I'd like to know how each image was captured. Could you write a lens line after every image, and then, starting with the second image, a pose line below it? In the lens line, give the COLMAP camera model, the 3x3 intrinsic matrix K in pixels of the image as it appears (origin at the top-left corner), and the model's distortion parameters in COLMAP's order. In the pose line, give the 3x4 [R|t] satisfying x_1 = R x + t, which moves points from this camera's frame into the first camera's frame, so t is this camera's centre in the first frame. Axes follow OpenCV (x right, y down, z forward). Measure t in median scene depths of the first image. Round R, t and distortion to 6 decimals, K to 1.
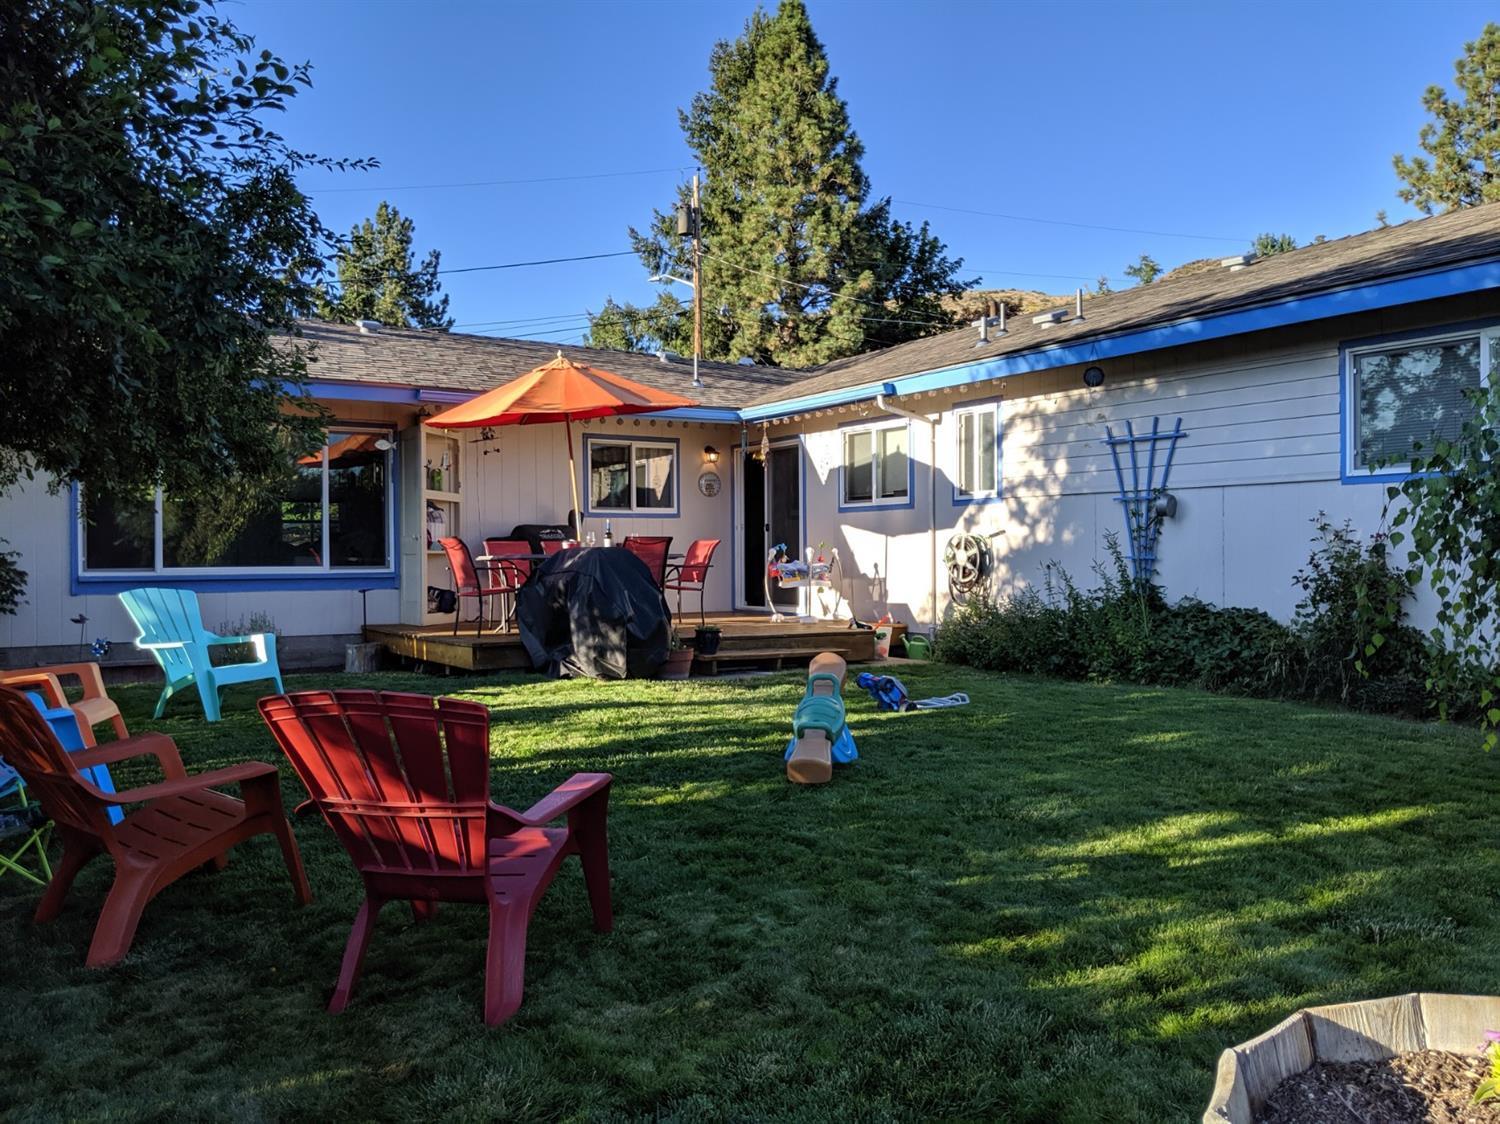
lens RADIAL K [[1196.9, 0, 751.3], [0, 1196.9, 562.2], [0, 0, 1]] dist [0.043512, -0.085000]
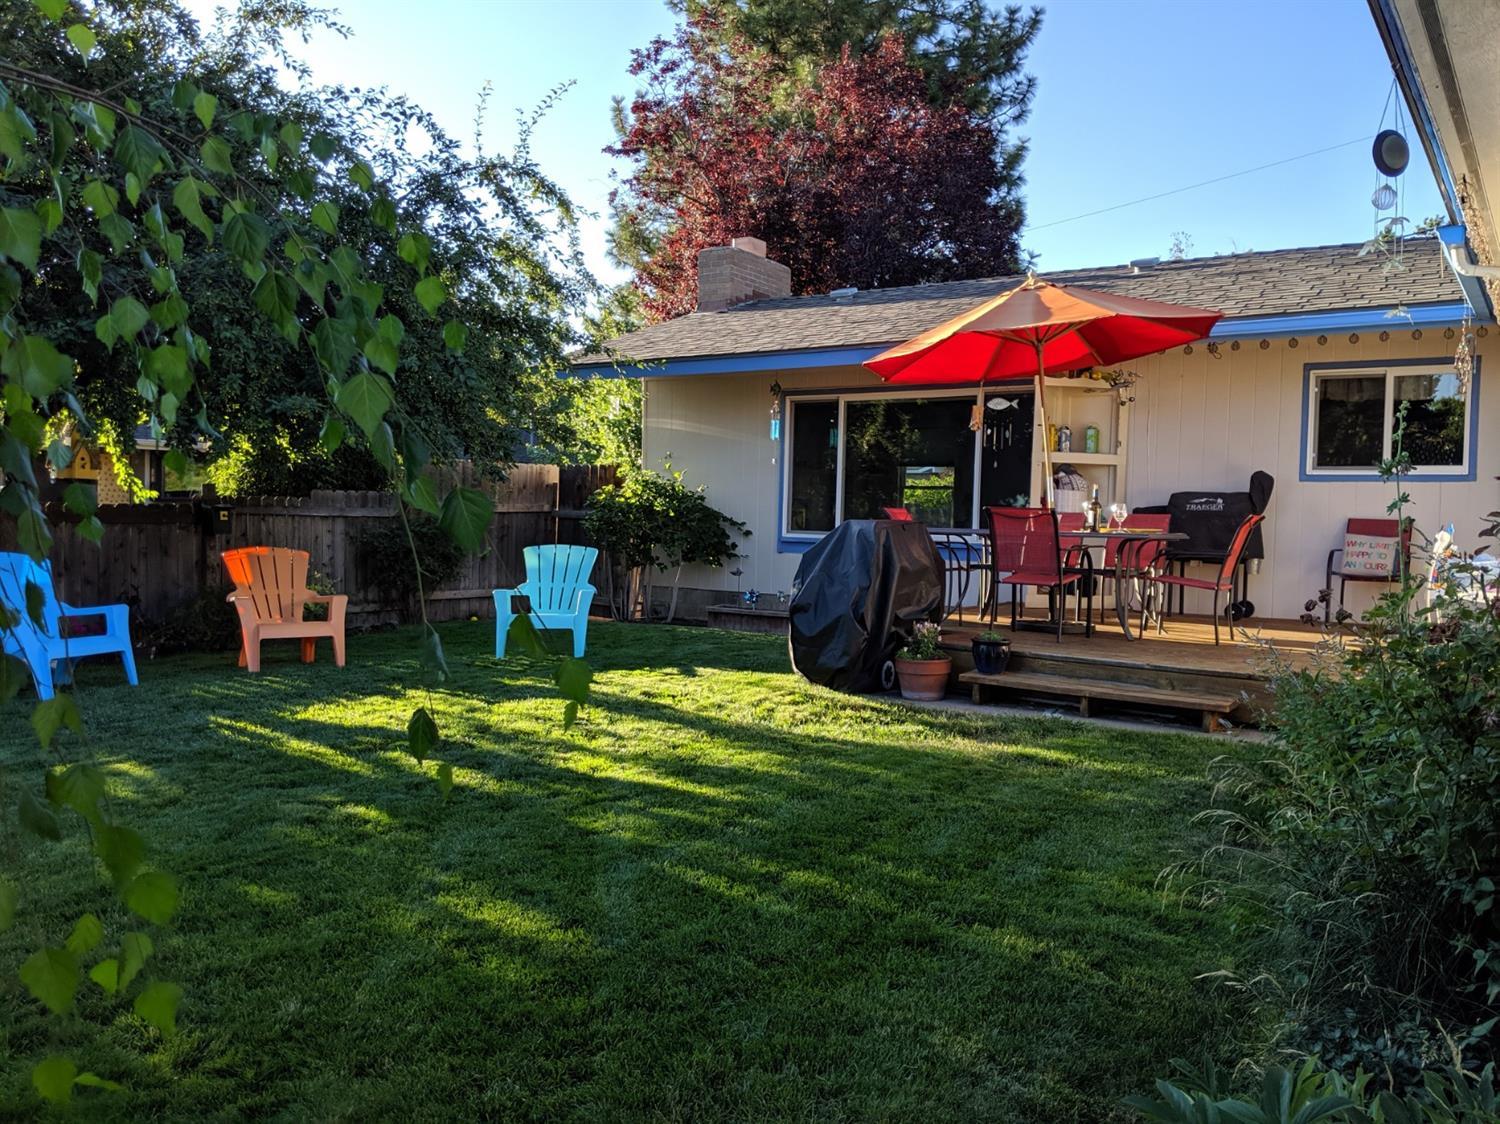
lens RADIAL K [[1196.9, 0, 751.3], [0, 1196.9, 562.2], [0, 0, 1]] dist [0.043512, -0.085000]
pose [[0.447693, 0.060090, -0.892166, 0.412523], [-0.021617, 0.998175, 0.056383, -0.026575], [0.893926, -0.005956, 0.448175, 0.447017]]
